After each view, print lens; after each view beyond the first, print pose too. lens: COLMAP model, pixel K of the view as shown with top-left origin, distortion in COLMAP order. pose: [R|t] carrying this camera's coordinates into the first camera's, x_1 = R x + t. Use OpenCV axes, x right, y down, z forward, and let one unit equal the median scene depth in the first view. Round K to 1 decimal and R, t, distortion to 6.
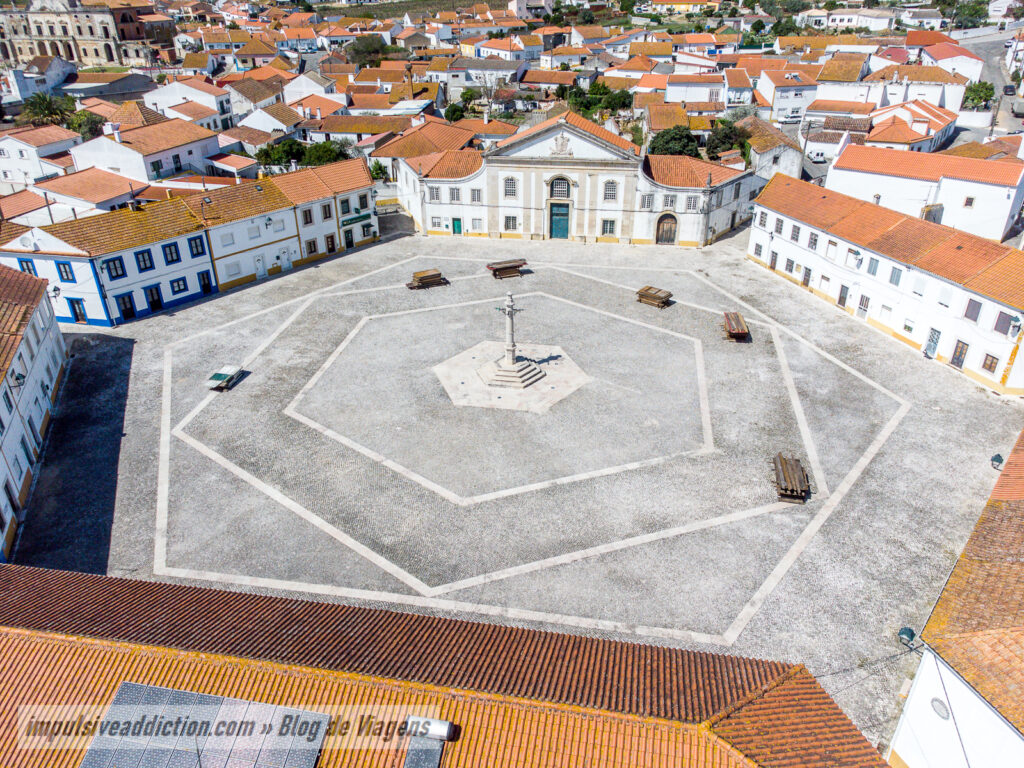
lens RADIAL K [[759.9, 0, 511.1], [0, 759.9, 386.8], [0, 0, 1]] dist [0.025259, -0.005201]
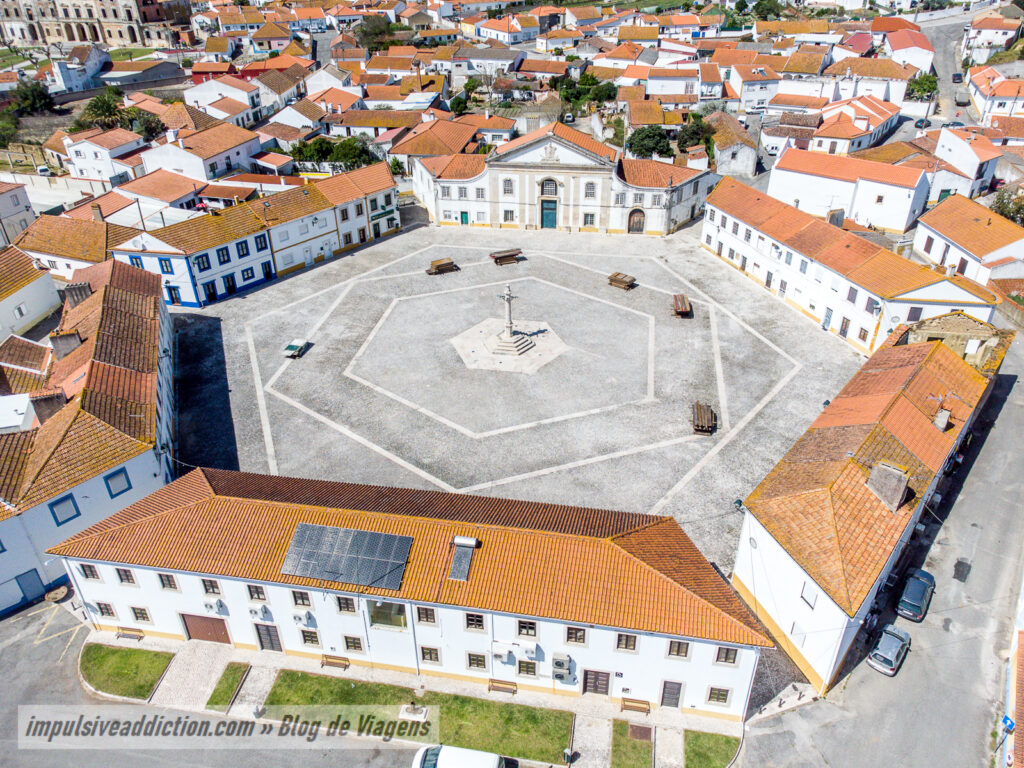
lens RADIAL K [[756.9, 0, 512.7], [0, 756.9, 391.2], [0, 0, 1]] dist [0.018807, 0.000081]
pose [[0.999985, -0.005442, 0.000952, 0.002958], [0.005370, 0.997956, 0.063675, -0.013353], [-0.001296, -0.063669, 0.997970, -0.232045]]
